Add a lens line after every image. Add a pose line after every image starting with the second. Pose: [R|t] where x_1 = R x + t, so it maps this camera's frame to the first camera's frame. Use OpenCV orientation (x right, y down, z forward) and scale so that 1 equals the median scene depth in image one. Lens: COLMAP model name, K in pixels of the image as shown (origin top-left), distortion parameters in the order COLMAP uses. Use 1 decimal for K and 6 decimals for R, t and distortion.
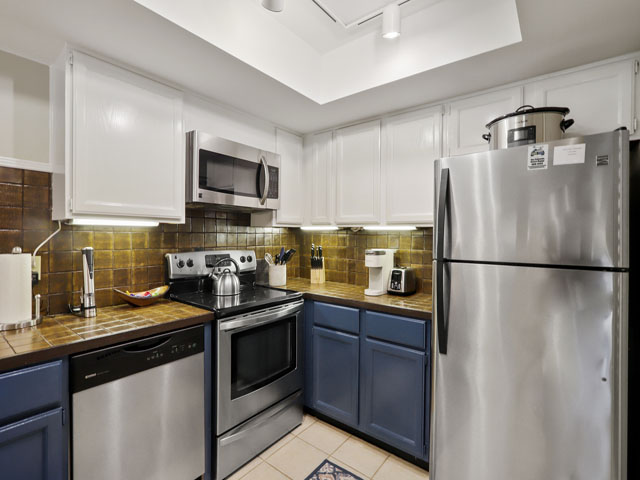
lens RADIAL K [[309.1, 0, 317.9], [0, 309.1, 237.9], [0, 0, 1]] dist [0.000363, 0.001031]
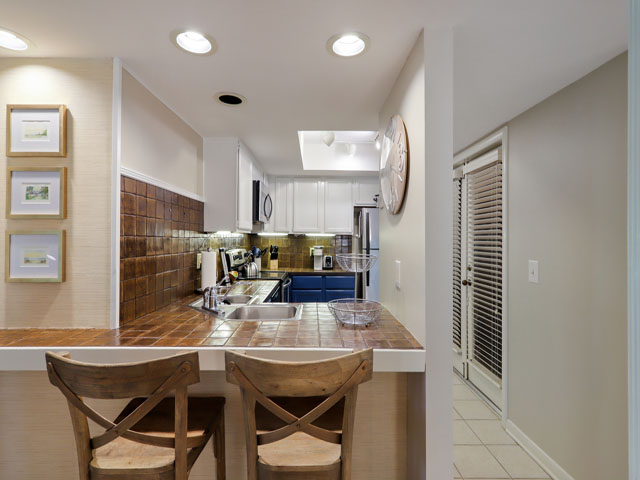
lens RADIAL K [[309.1, 0, 319.8], [0, 309.1, 238.1], [0, 0, 1]] dist [0.000363, 0.001031]
pose [[0.771176, -0.007216, 0.636582, -0.967587], [0.009094, 0.999959, 0.000318, -0.011707], [-0.636558, 0.005544, 0.771209, -0.445742]]
